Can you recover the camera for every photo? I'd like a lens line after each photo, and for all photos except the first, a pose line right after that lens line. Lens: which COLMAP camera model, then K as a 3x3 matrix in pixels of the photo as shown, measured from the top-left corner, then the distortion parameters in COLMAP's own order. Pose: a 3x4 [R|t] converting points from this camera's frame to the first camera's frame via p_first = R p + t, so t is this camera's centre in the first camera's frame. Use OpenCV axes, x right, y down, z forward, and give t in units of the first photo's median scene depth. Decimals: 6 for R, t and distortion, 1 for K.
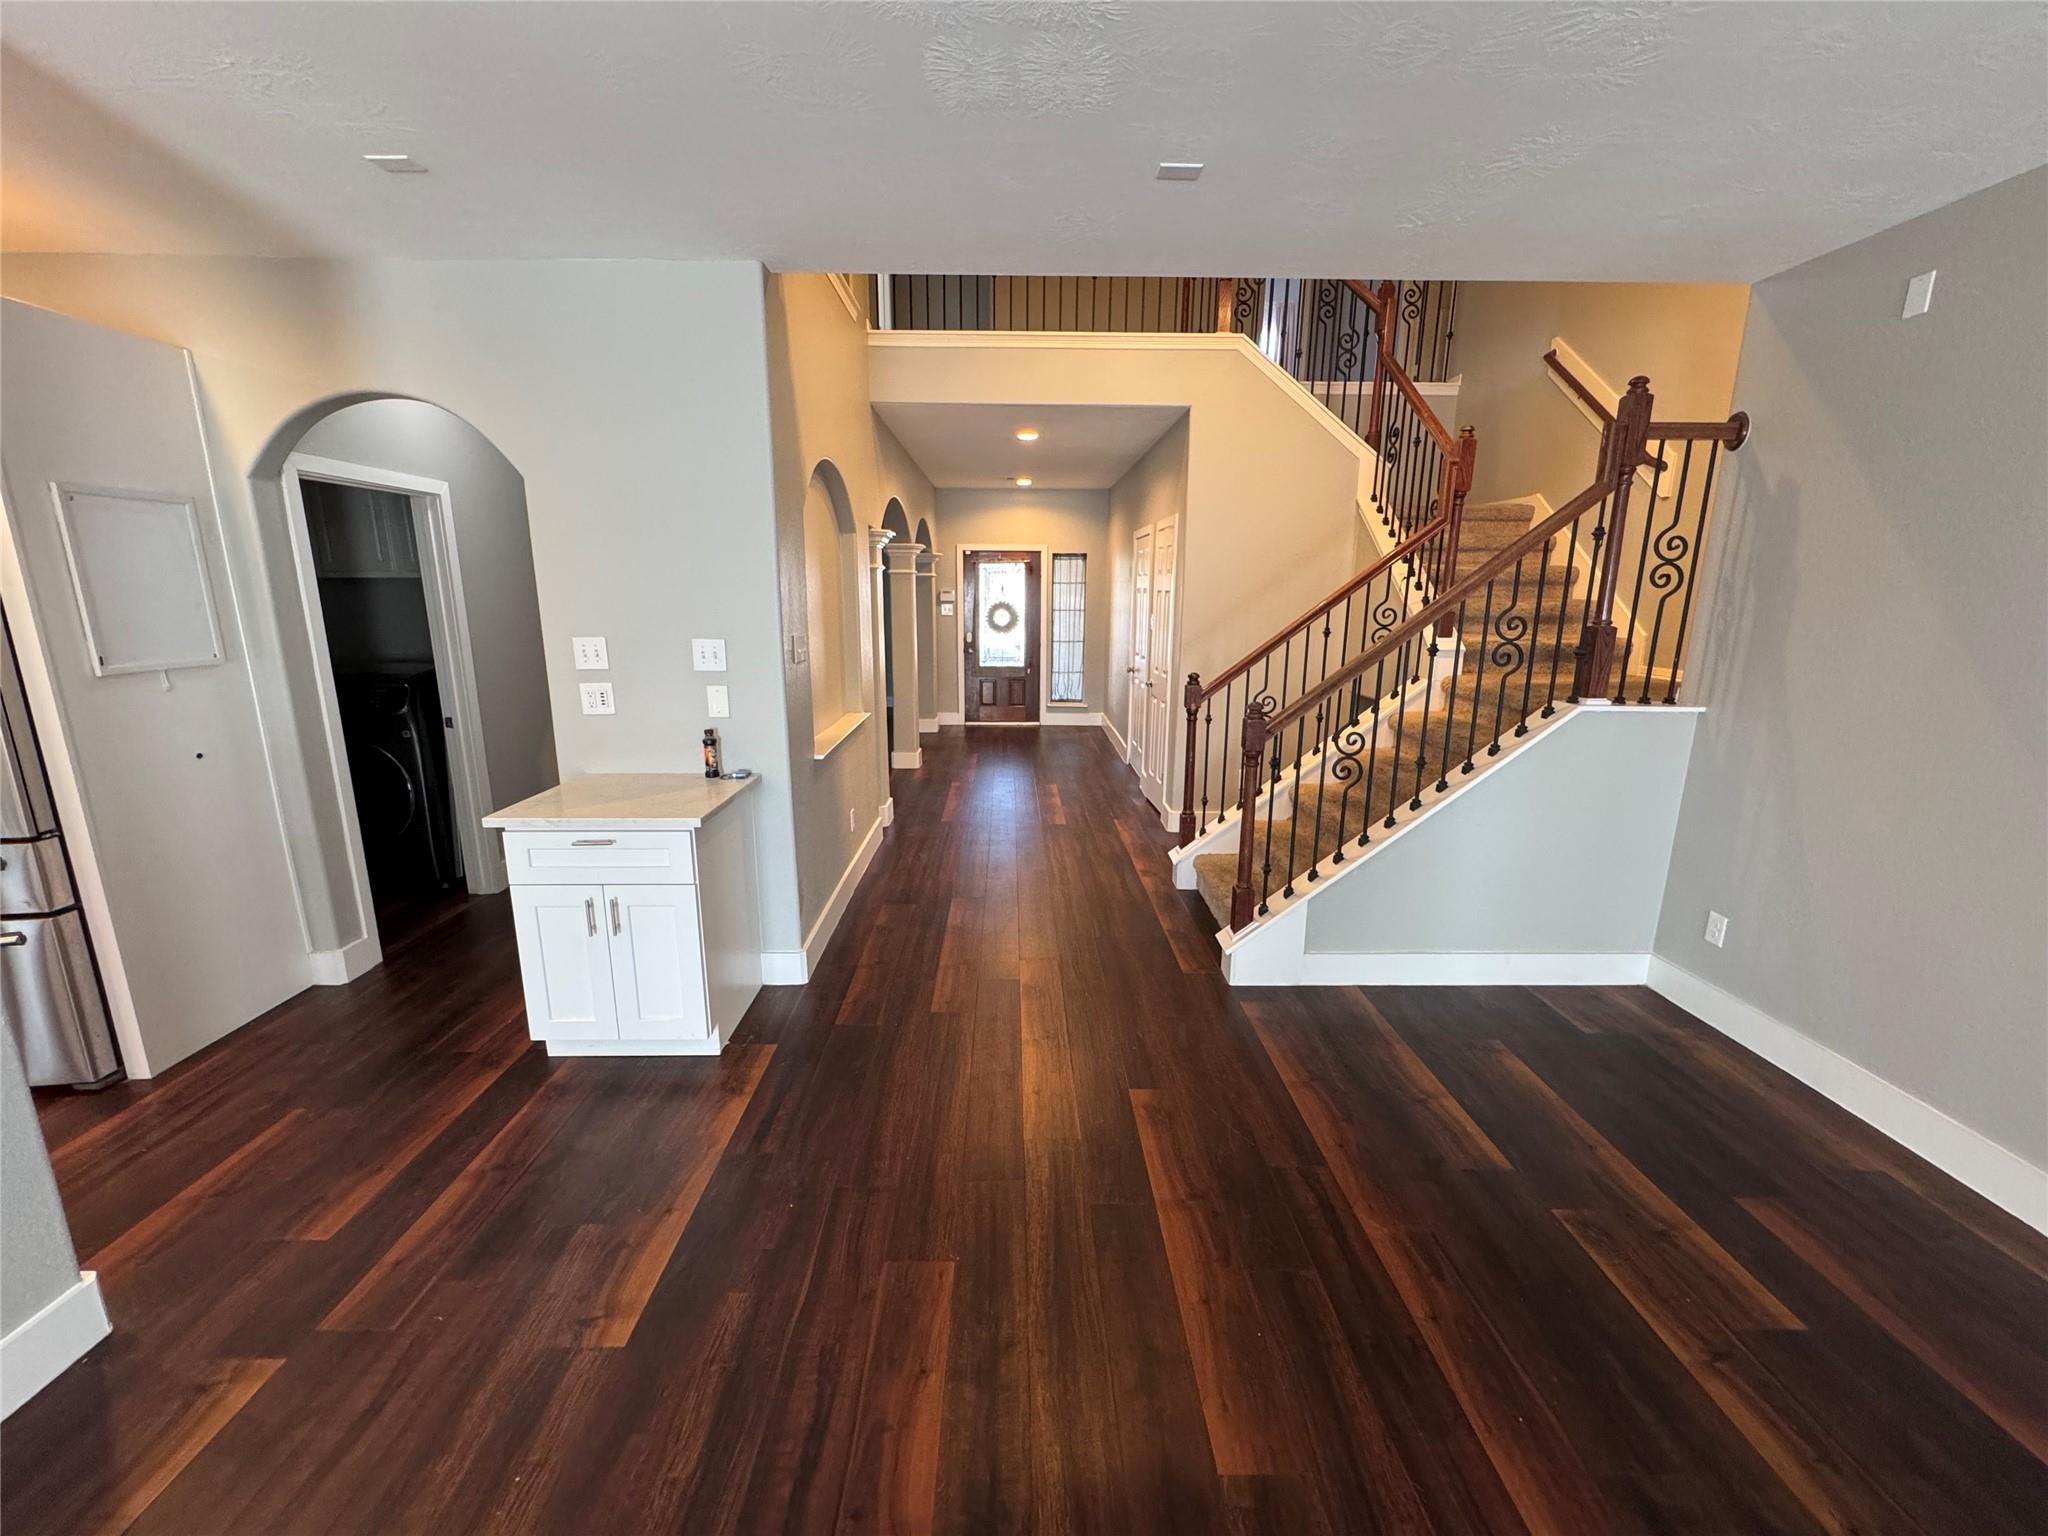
lens RADIAL K [[817.3, 0, 1023.2], [0, 817.3, 767.1], [0, 0, 1]] dist [-0.003196, 0.000335]
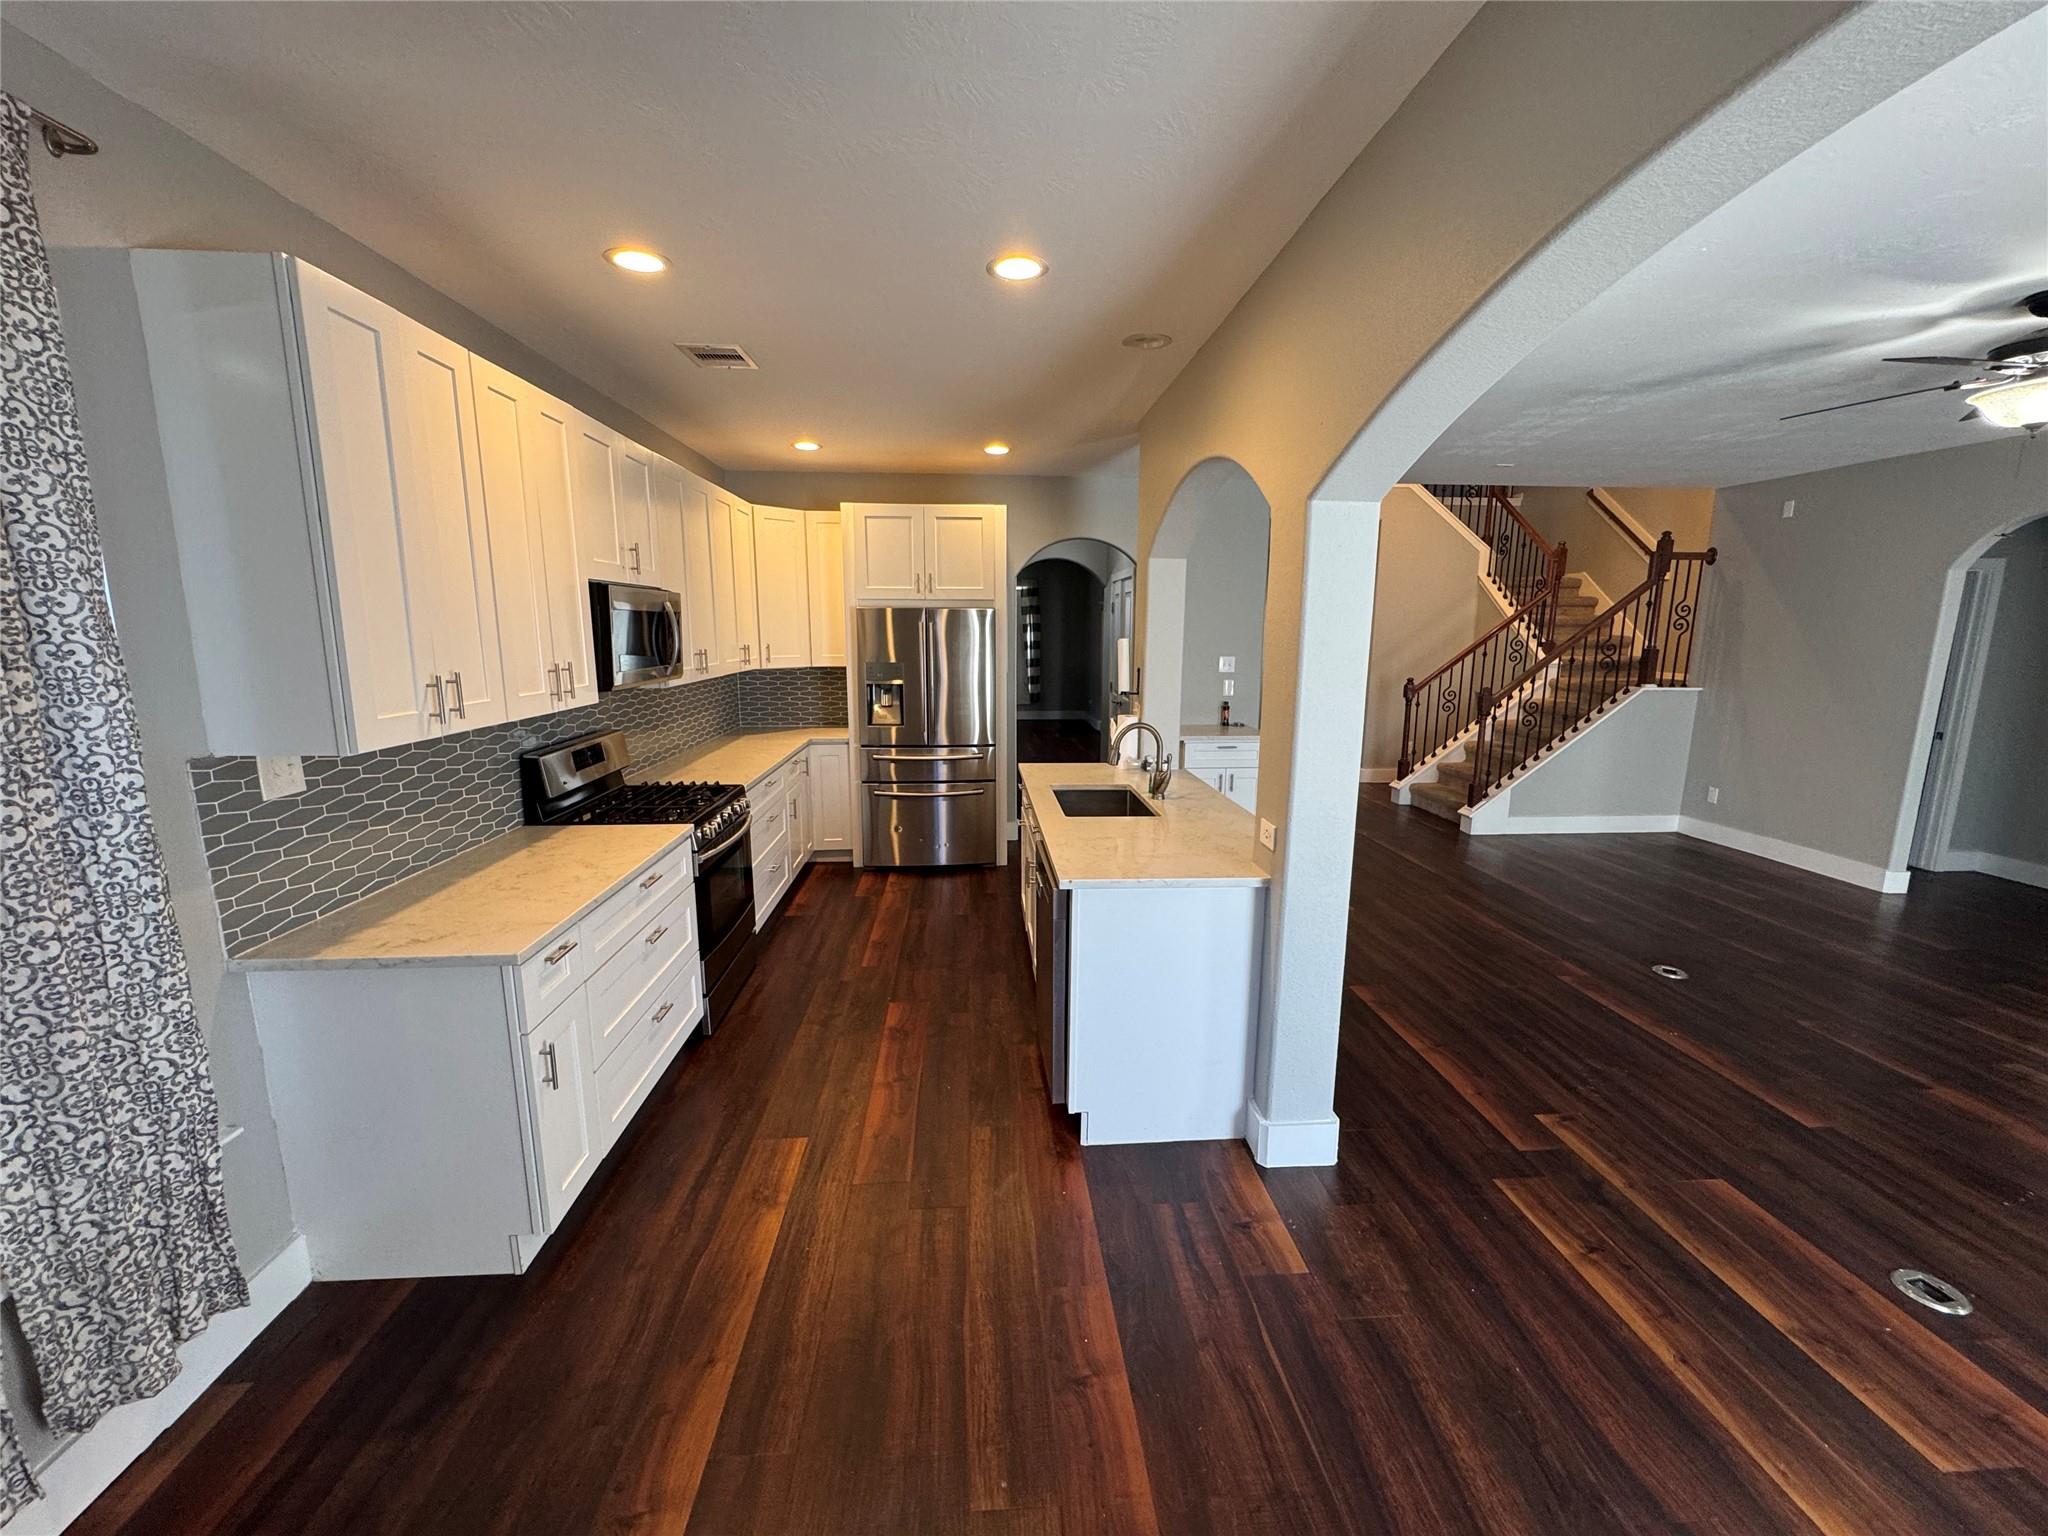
lens RADIAL K [[817.3, 0, 1023.2], [0, 817.3, 767.1], [0, 0, 1]] dist [-0.003196, 0.000335]
pose [[0.998584, -0.010687, 0.052109, -0.700145], [0.012823, 0.999083, -0.040842, 0.134340], [-0.051624, 0.041452, 0.997806, -0.679901]]
